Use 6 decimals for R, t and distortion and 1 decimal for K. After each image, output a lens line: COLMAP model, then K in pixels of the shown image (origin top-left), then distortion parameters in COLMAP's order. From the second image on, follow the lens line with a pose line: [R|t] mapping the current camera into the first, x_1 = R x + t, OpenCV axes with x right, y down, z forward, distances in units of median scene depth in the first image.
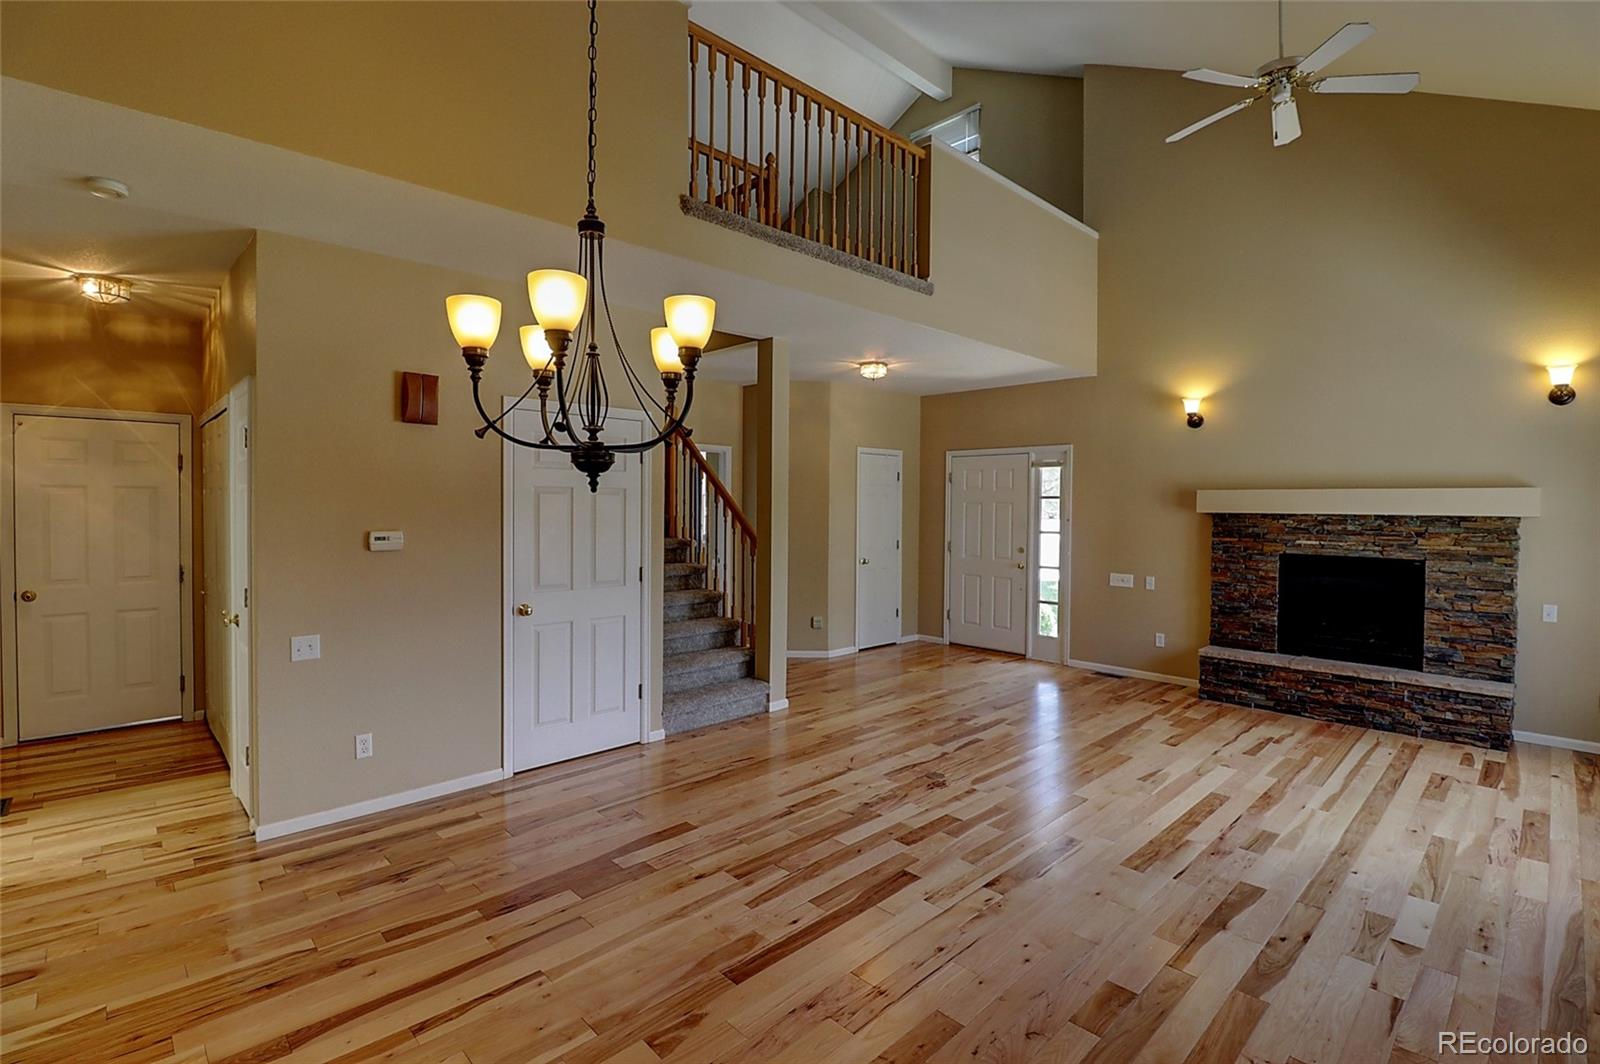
lens RADIAL K [[742.4, 0, 809.5], [0, 742.4, 515.6], [0, 0, 1]] dist [-0.006745, -0.009648]
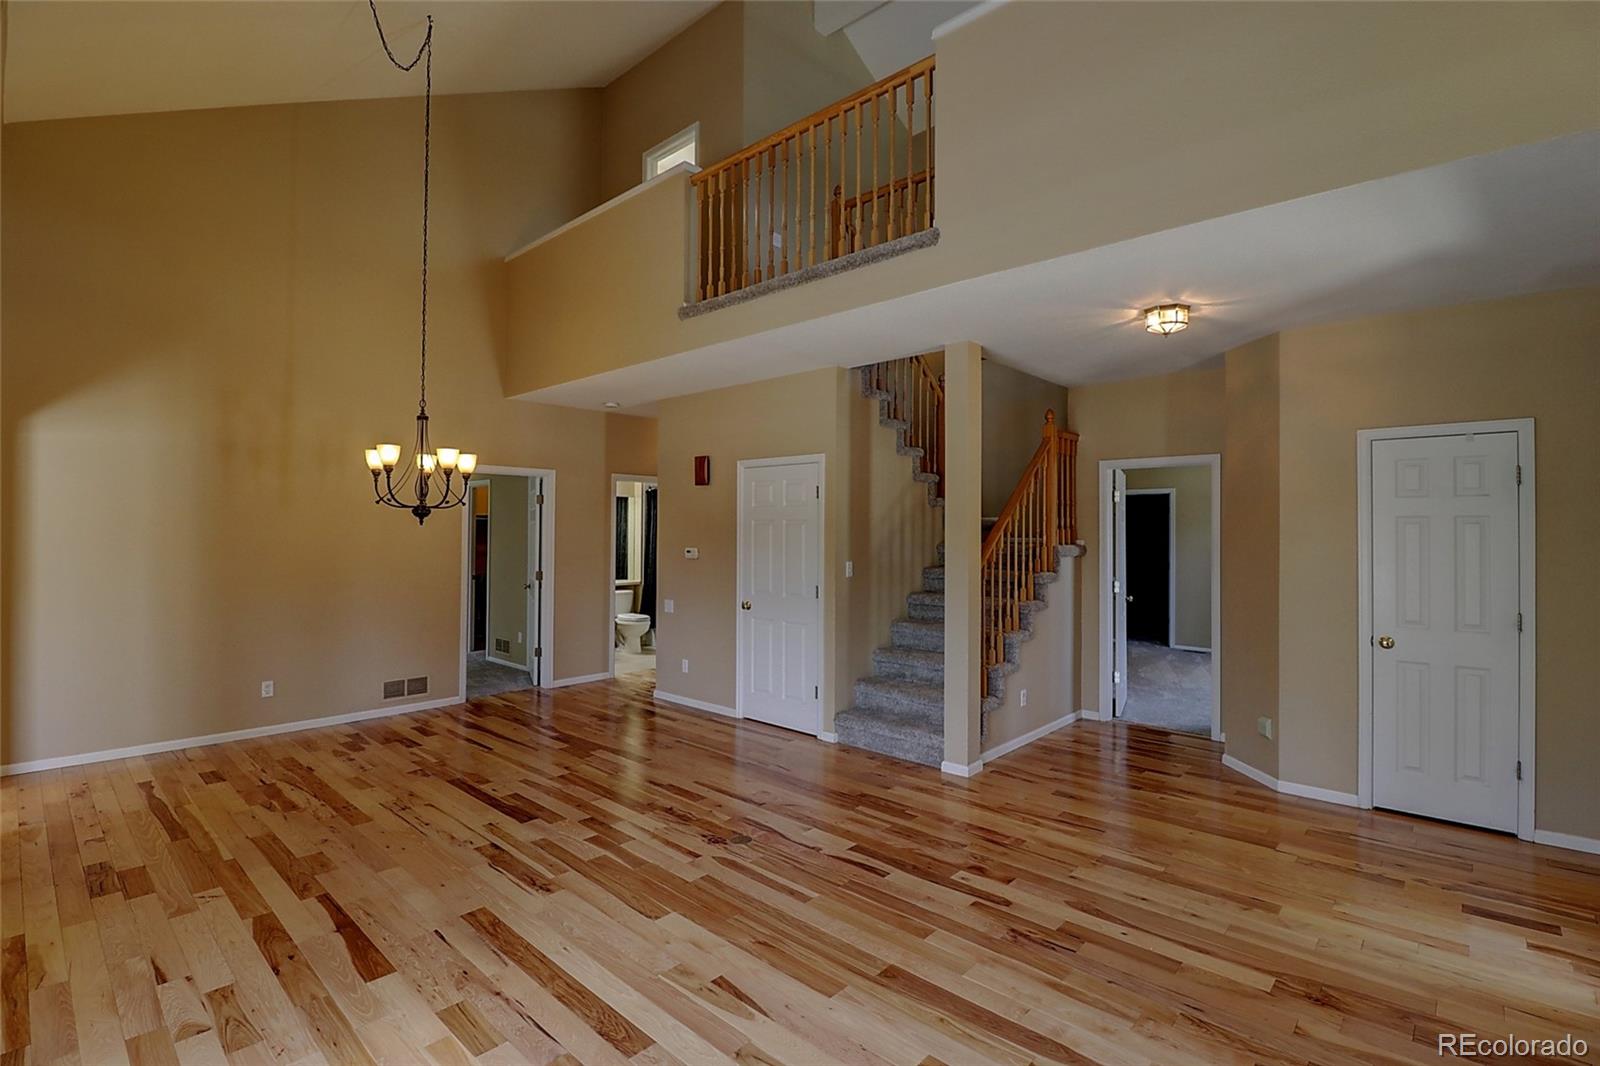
lens RADIAL K [[742.4, 0, 808.1], [0, 742.4, 523.9], [0, 0, 1]] dist [-0.006745, -0.009648]
pose [[0.060244, -0.013792, -0.998088, 1.235283], [-0.022334, 0.999636, -0.015162, -0.015442], [0.997934, 0.023204, 0.059914, 1.186613]]
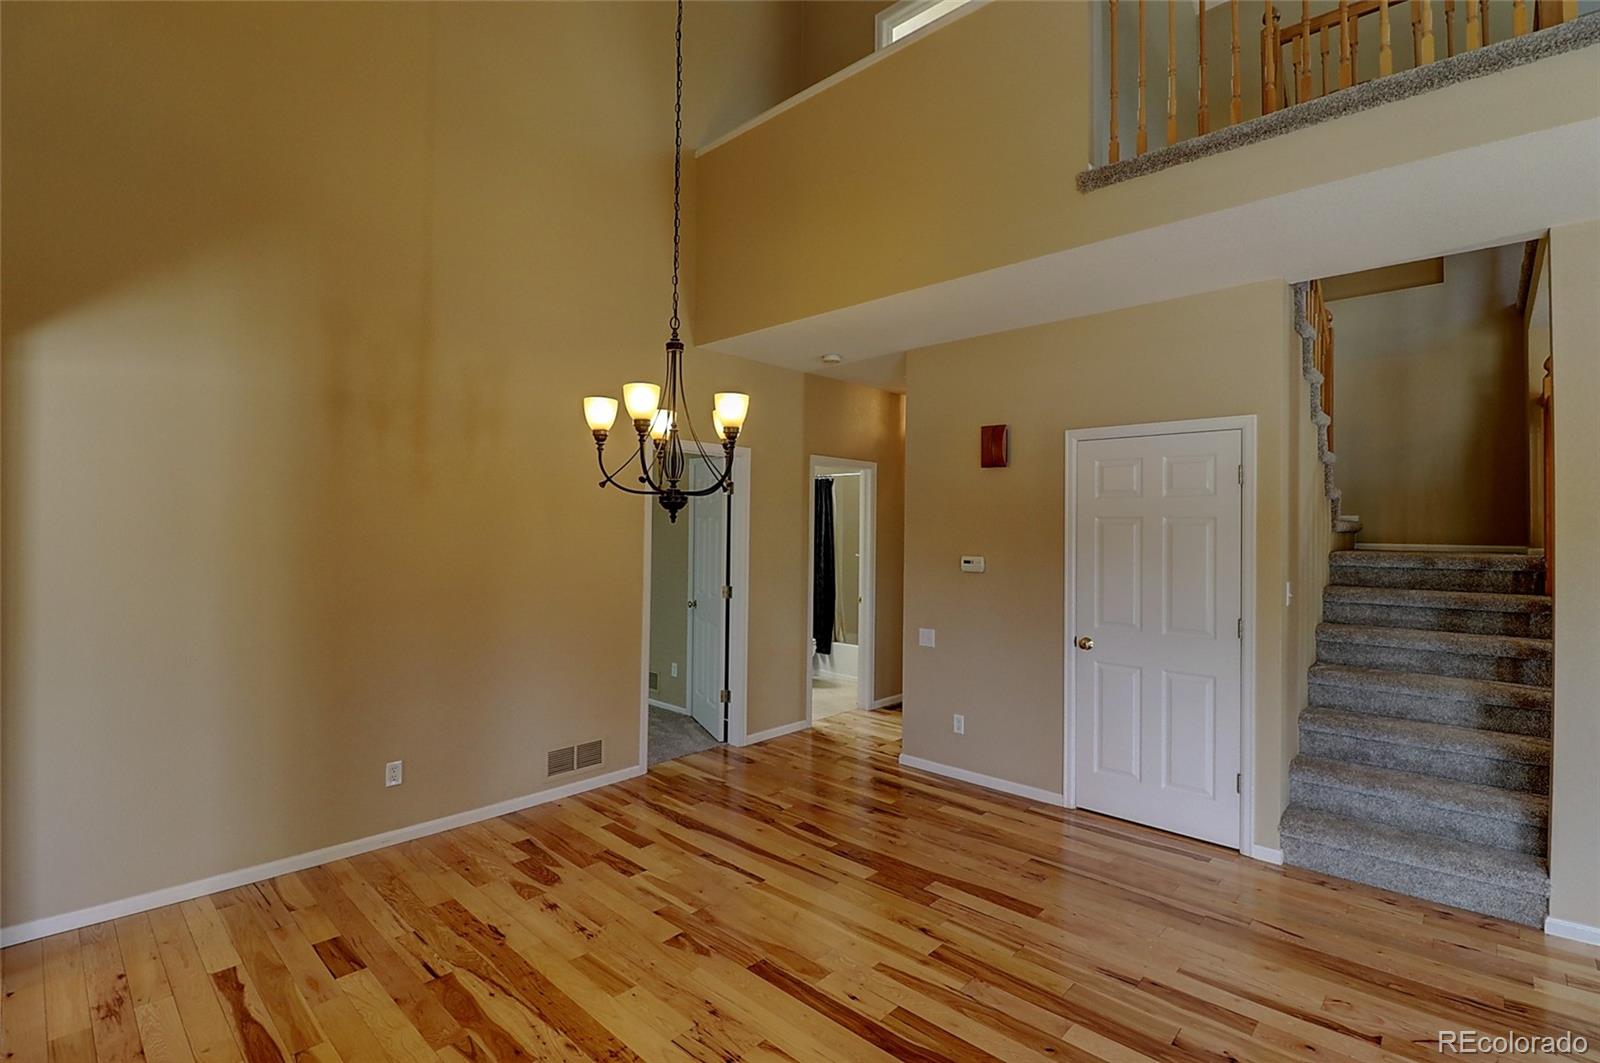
lens RADIAL K [[742.4, 0, 806.4], [0, 742.4, 520.3], [0, 0, 1]] dist [-0.006745, -0.009648]
pose [[0.049190, -0.015348, -0.998672, 0.667209], [-0.027116, 0.999493, -0.016696, -0.010808], [0.998421, 0.027901, 0.048749, 0.667094]]
